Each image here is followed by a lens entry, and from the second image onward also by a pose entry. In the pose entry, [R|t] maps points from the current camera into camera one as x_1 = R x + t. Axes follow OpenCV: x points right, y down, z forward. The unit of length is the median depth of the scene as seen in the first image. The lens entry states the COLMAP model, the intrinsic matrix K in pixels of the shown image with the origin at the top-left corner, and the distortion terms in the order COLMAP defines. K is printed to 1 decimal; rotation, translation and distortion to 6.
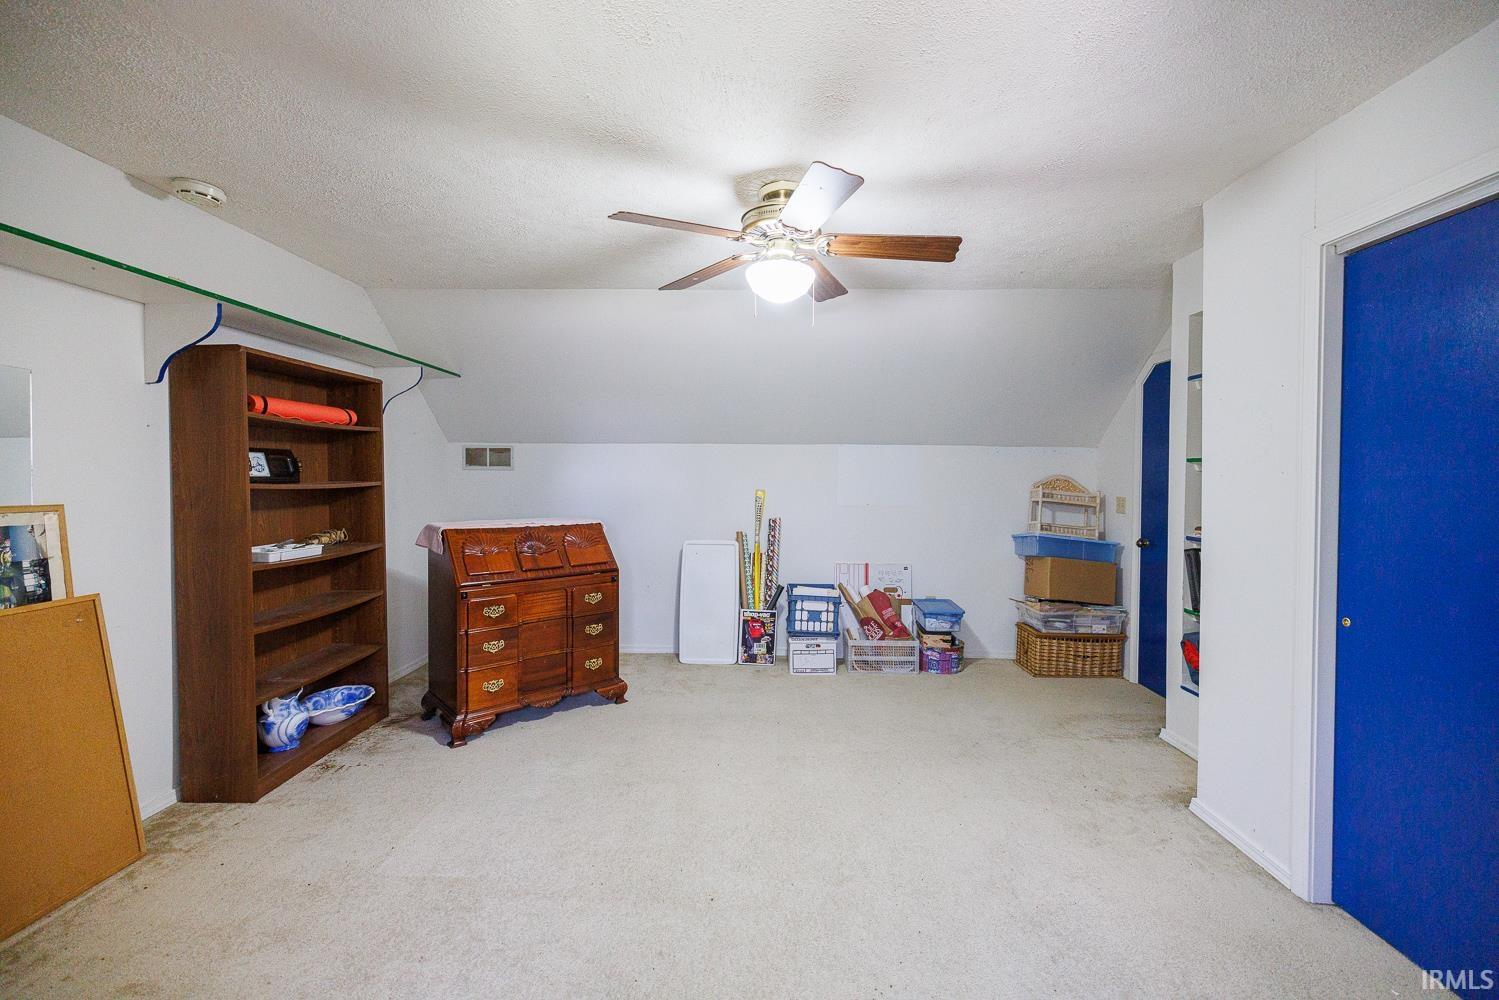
lens RADIAL K [[628.9, 0, 748.9], [0, 628.9, 492.6], [0, 0, 1]] dist [-0.000708, 0.000934]
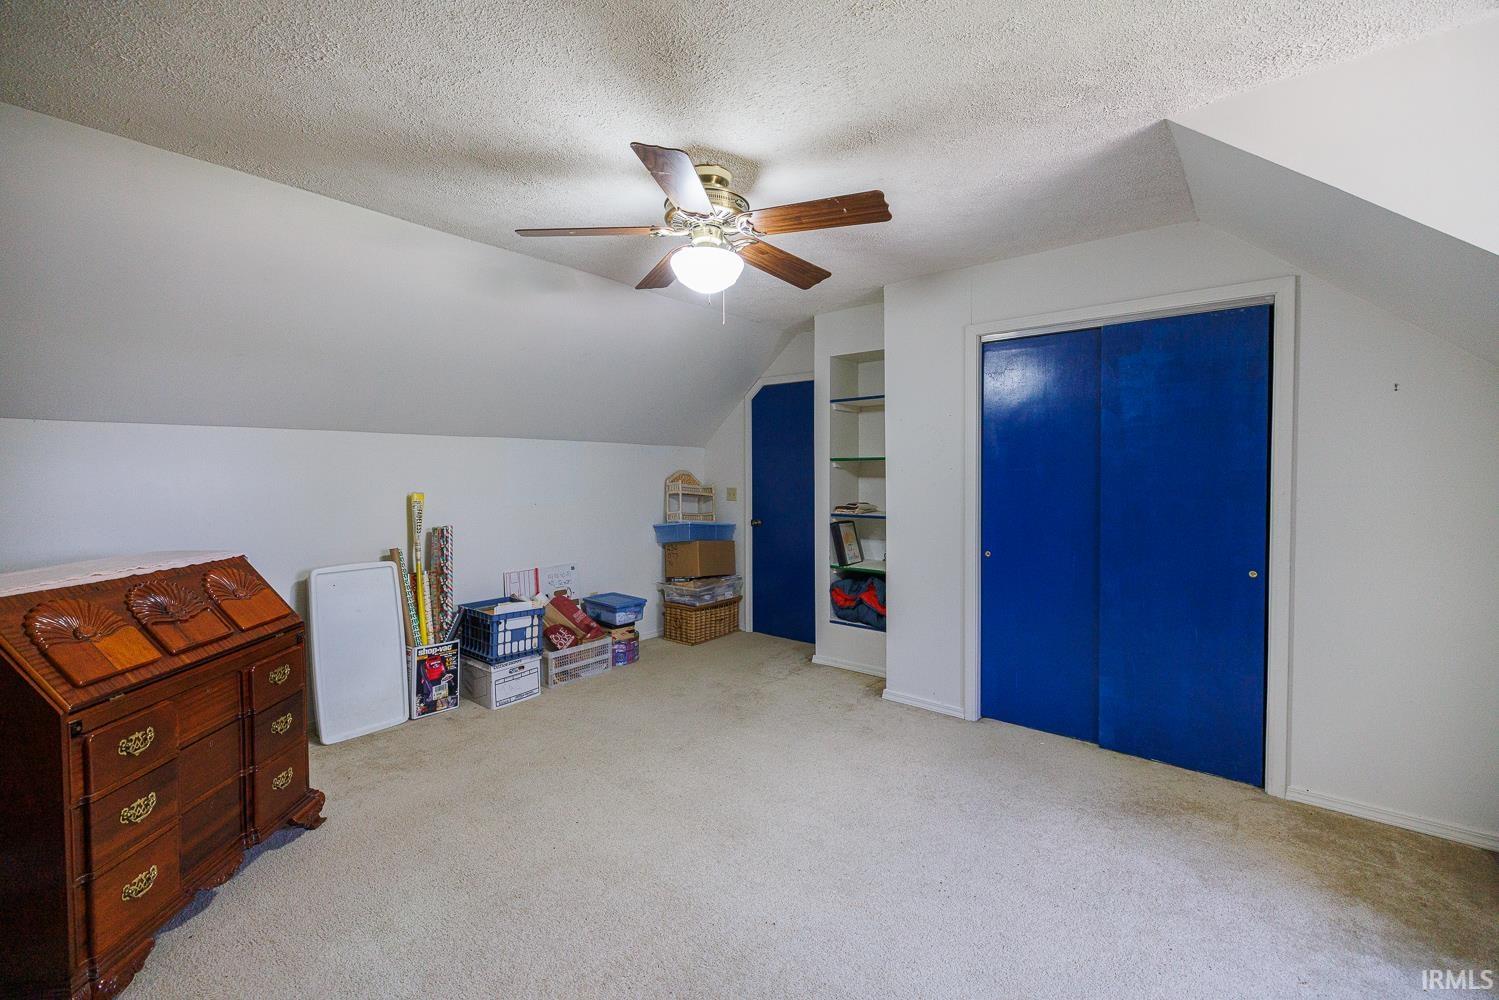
lens RADIAL K [[628.9, 0, 751.1], [0, 628.9, 491.8], [0, 0, 1]] dist [-0.000708, 0.000934]
pose [[0.605837, -0.035628, 0.794791, -0.384937], [0.028908, 0.999323, 0.022761, -0.012074], [-0.795064, 0.009187, 0.606457, 0.212514]]
